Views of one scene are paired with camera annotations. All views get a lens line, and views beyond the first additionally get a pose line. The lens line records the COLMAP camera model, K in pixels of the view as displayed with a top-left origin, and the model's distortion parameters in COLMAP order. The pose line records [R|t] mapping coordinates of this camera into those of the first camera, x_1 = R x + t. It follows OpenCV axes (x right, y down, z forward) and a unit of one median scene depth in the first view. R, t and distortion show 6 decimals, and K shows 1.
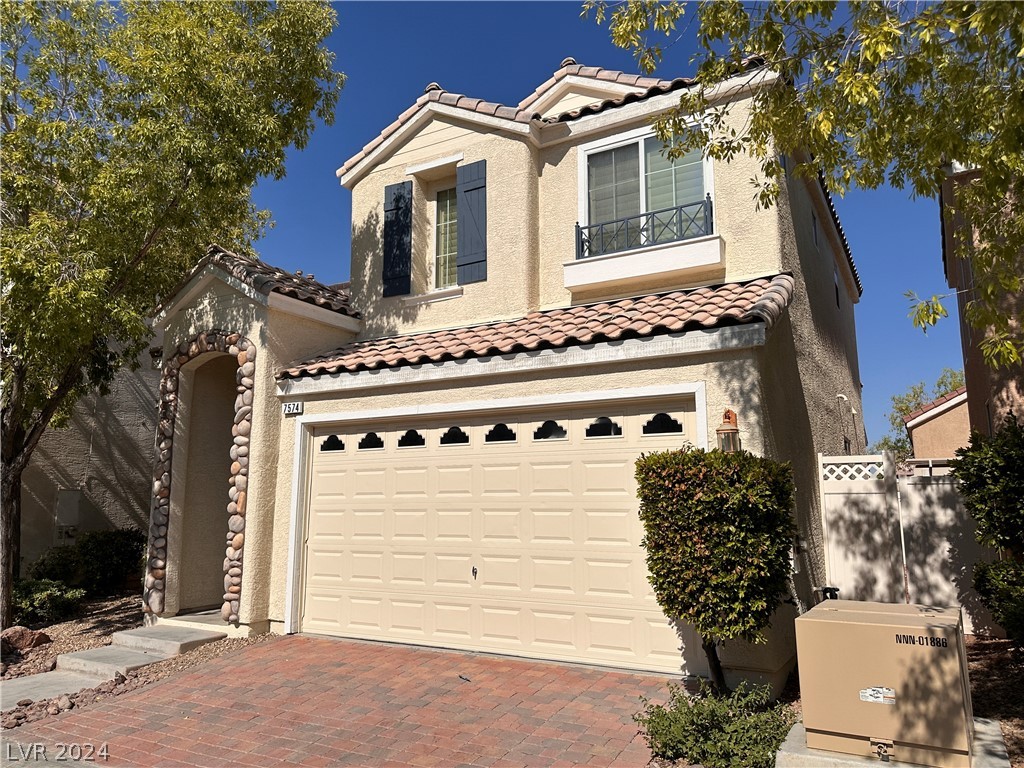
lens RADIAL K [[723.8, 0, 522.9], [0, 723.8, 373.0], [0, 0, 1]] dist [0.100692, -0.193176]
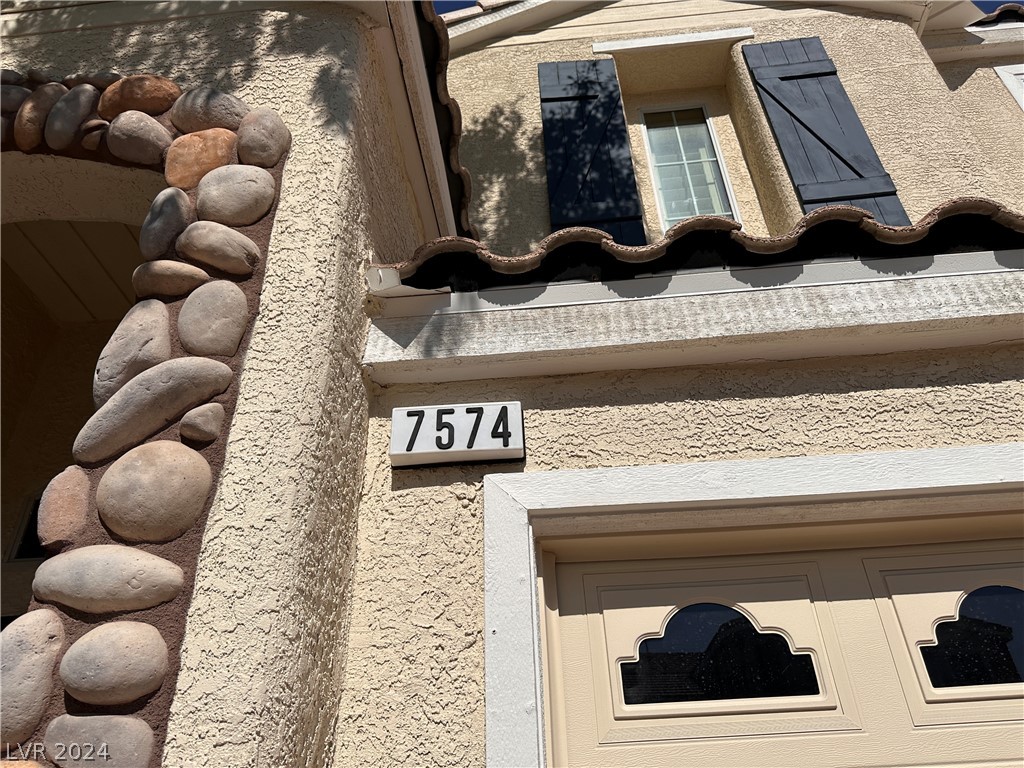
lens RADIAL K [[717.2, 0, 512.0], [0, 717.2, 384.0], [0, 0, 1]] dist [0.179971, -0.305853]
pose [[0.910181, 0.210915, 0.356491, -0.368932], [-0.042517, 0.903677, -0.426099, 0.112016], [-0.412024, 0.372670, 0.831477, 0.840146]]
